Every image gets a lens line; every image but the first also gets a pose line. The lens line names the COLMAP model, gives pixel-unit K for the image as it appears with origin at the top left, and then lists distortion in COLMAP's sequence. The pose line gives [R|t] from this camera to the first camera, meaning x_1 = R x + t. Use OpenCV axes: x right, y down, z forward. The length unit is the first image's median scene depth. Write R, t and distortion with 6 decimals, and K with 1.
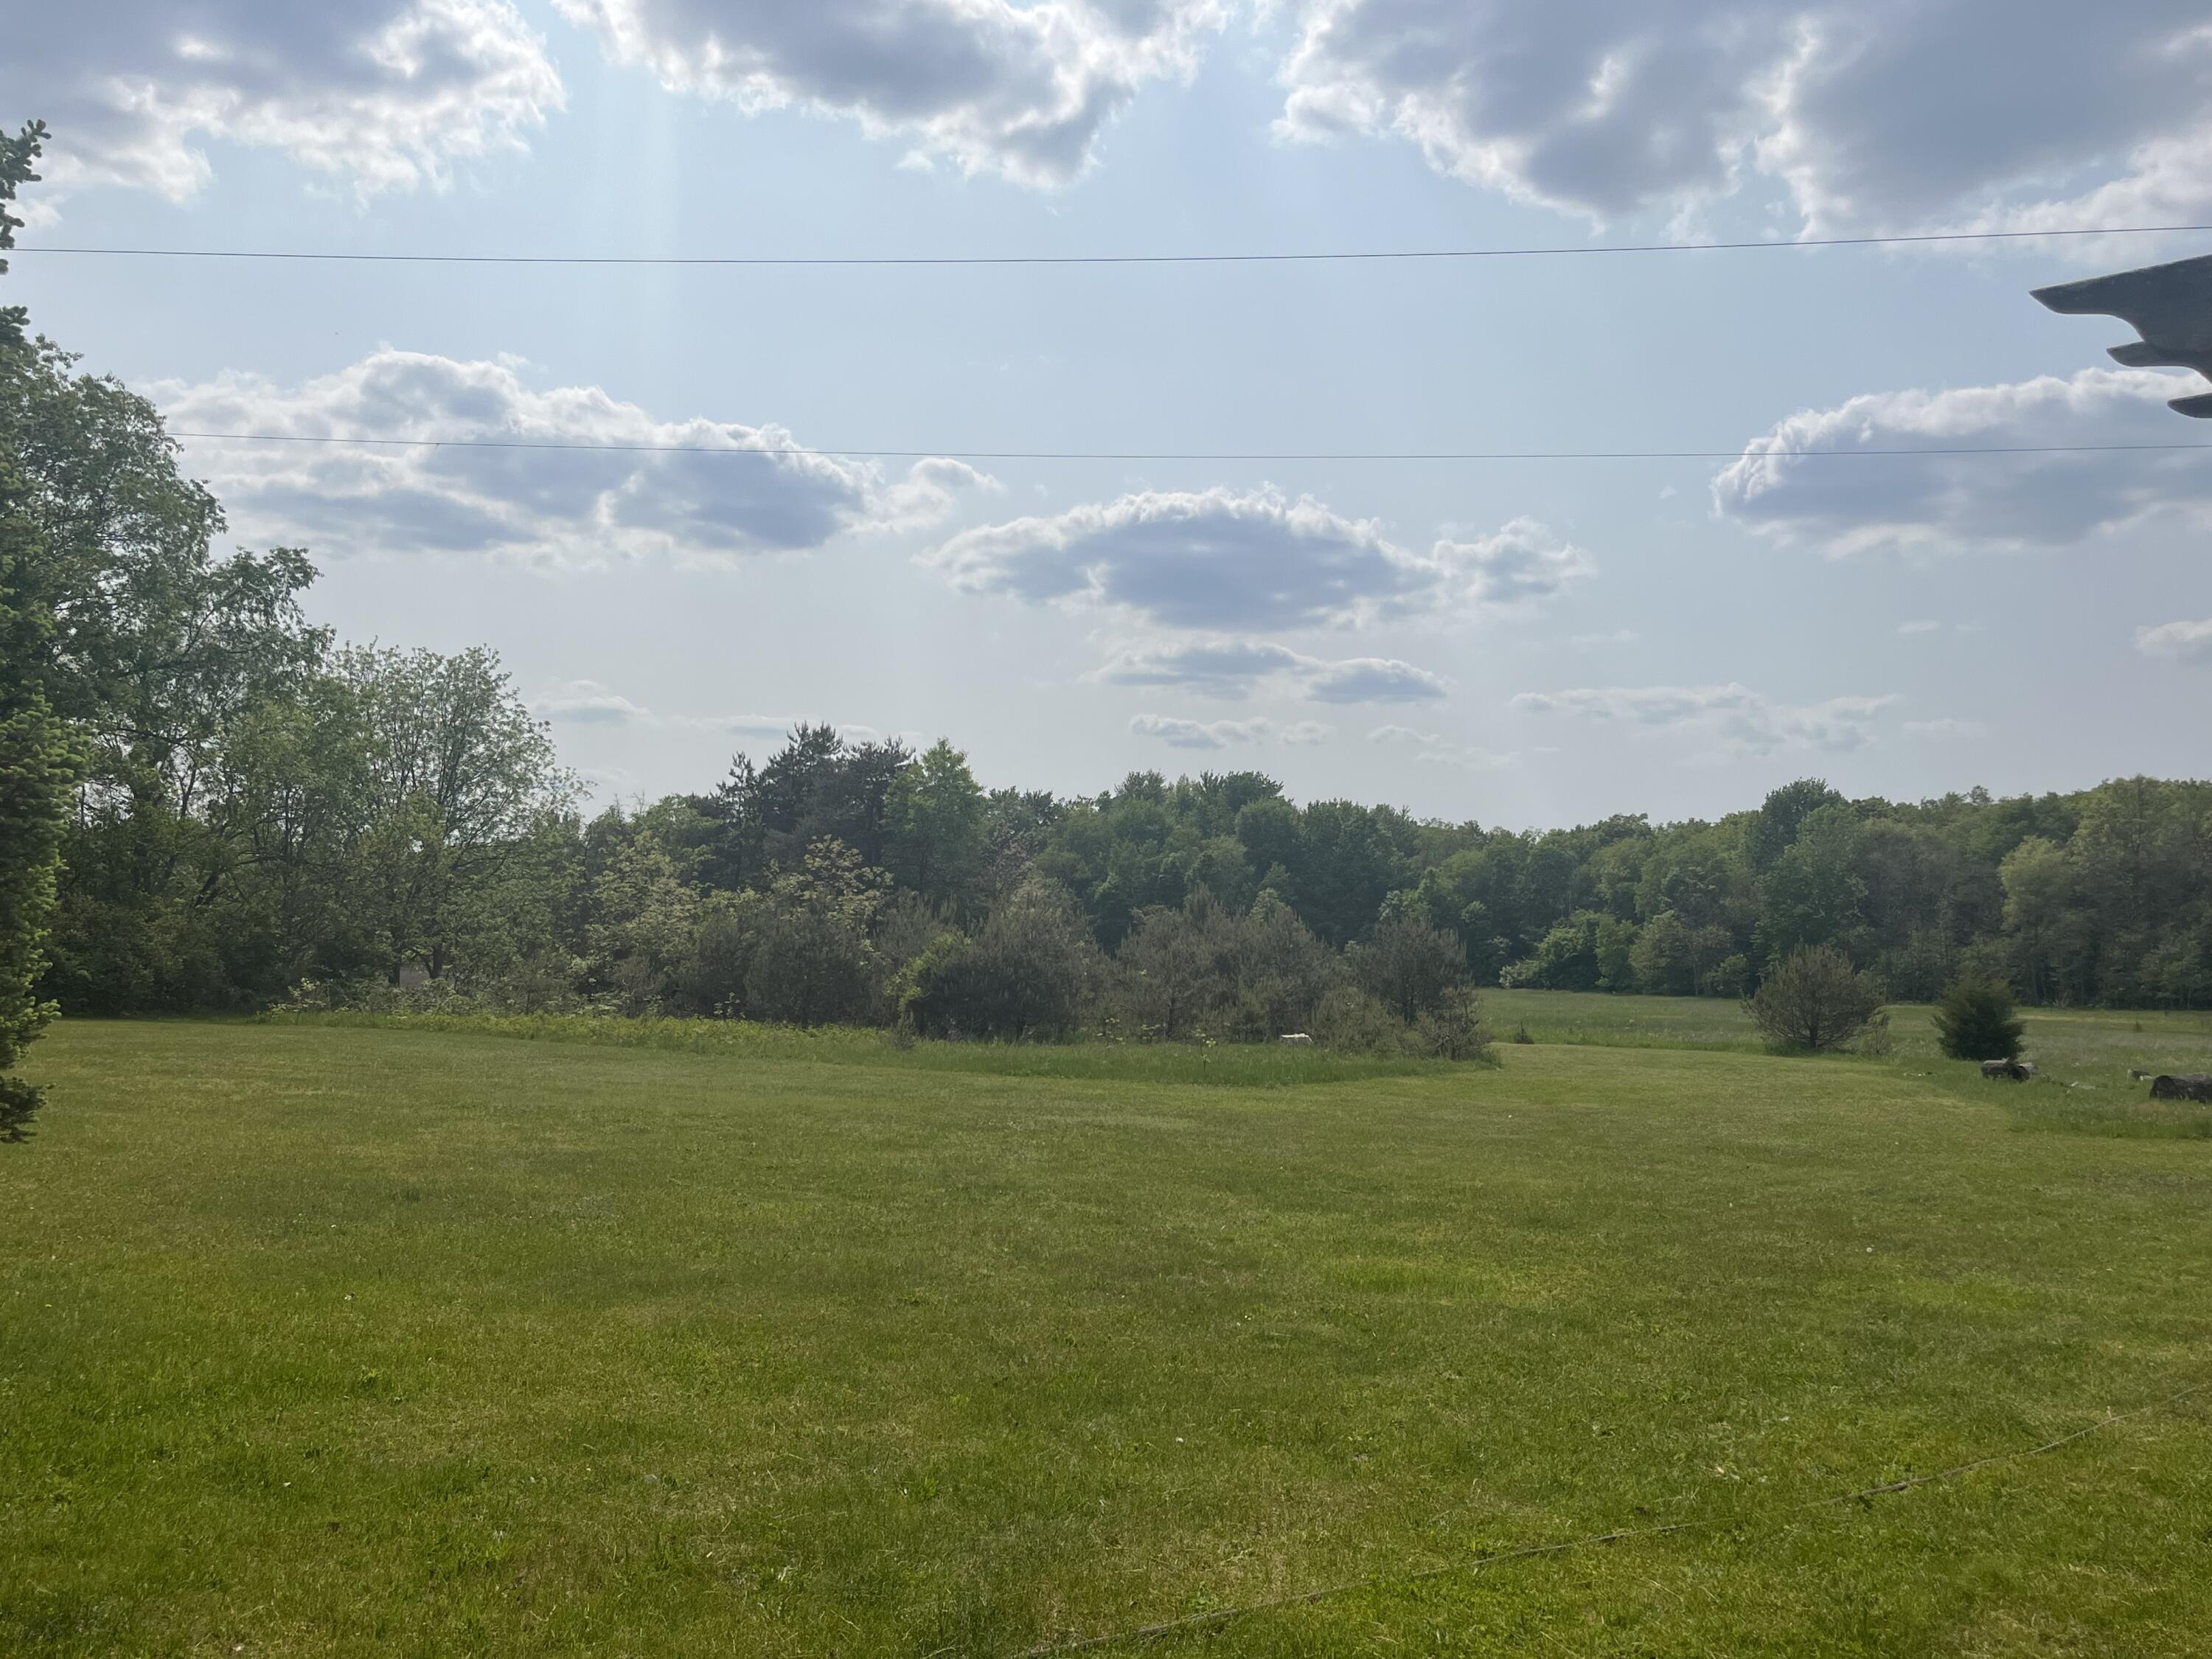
lens RADIAL K [[1858.0, 0, 1101.5], [0, 1858.0, 817.7], [0, 0, 1]] dist [-0.017946, -0.007923]
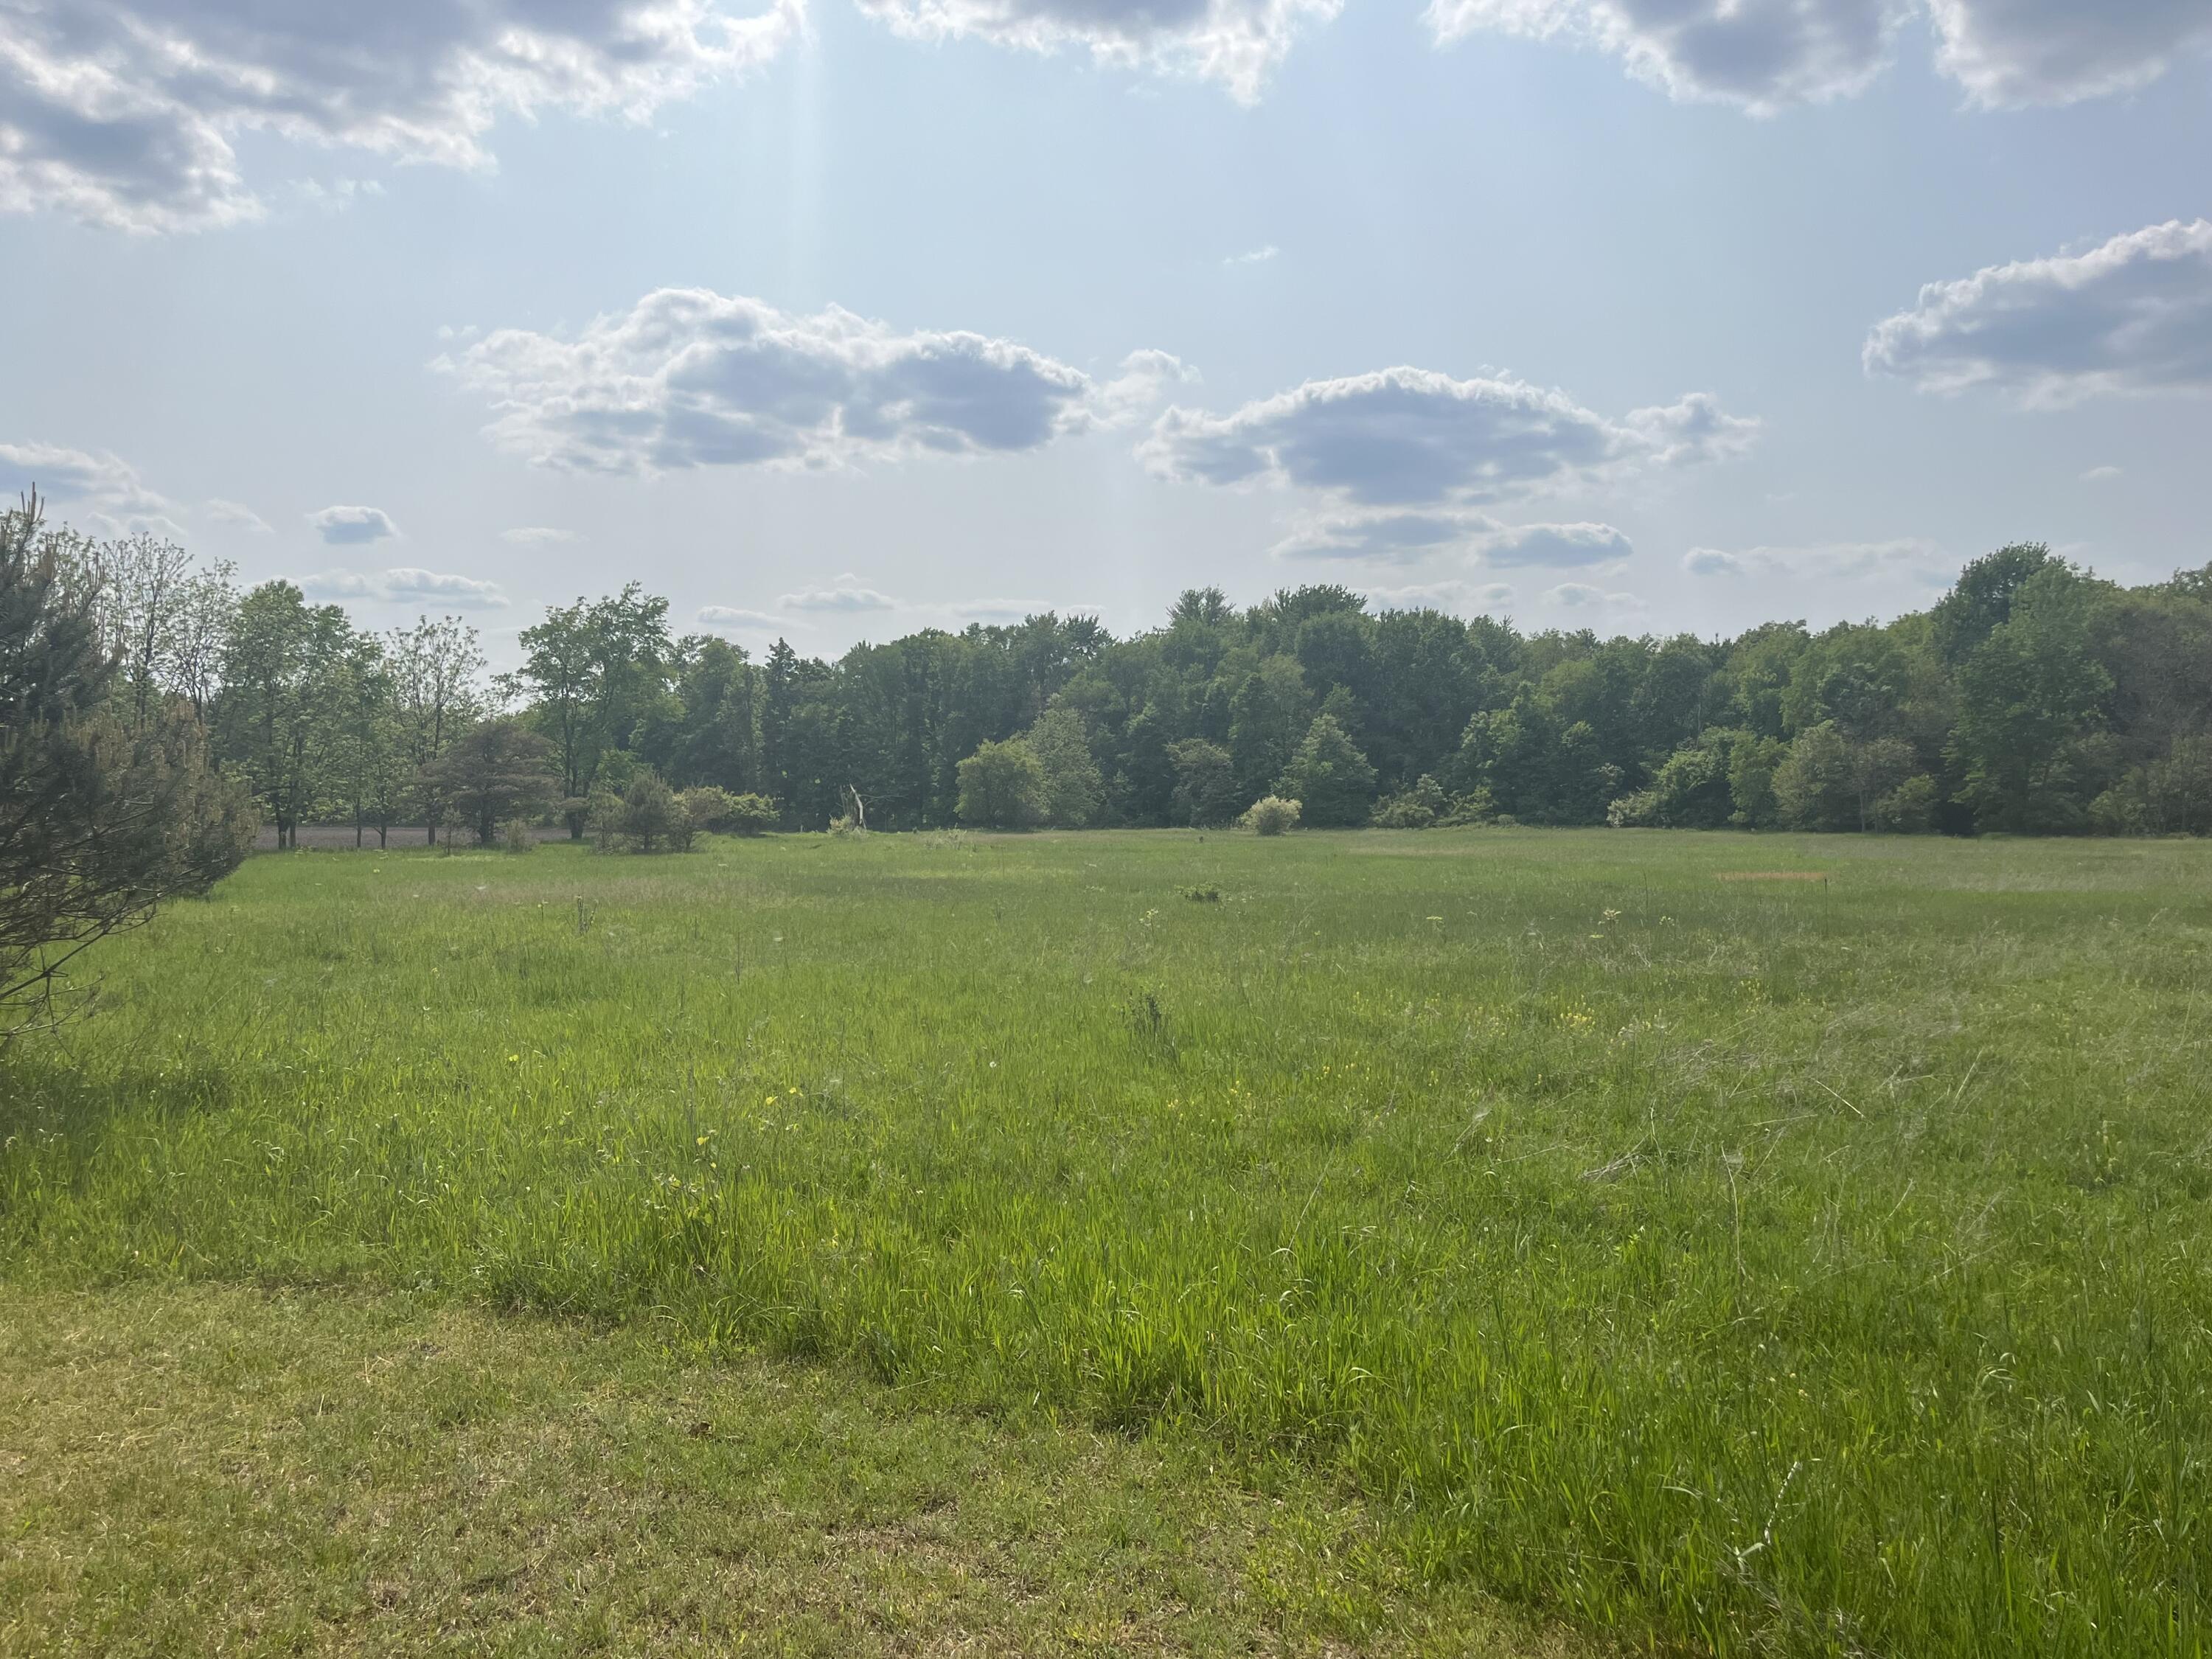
lens RADIAL K [[1669.8, 0, 1107.9], [0, 1669.8, 842.0], [0, 0, 1]] dist [0.001449, 0.008964]
pose [[0.992812, -0.021320, -0.117769, 0.083199], [0.032237, 0.995275, 0.091584, 0.024421], [0.115260, -0.094722, 0.988809, 0.253811]]
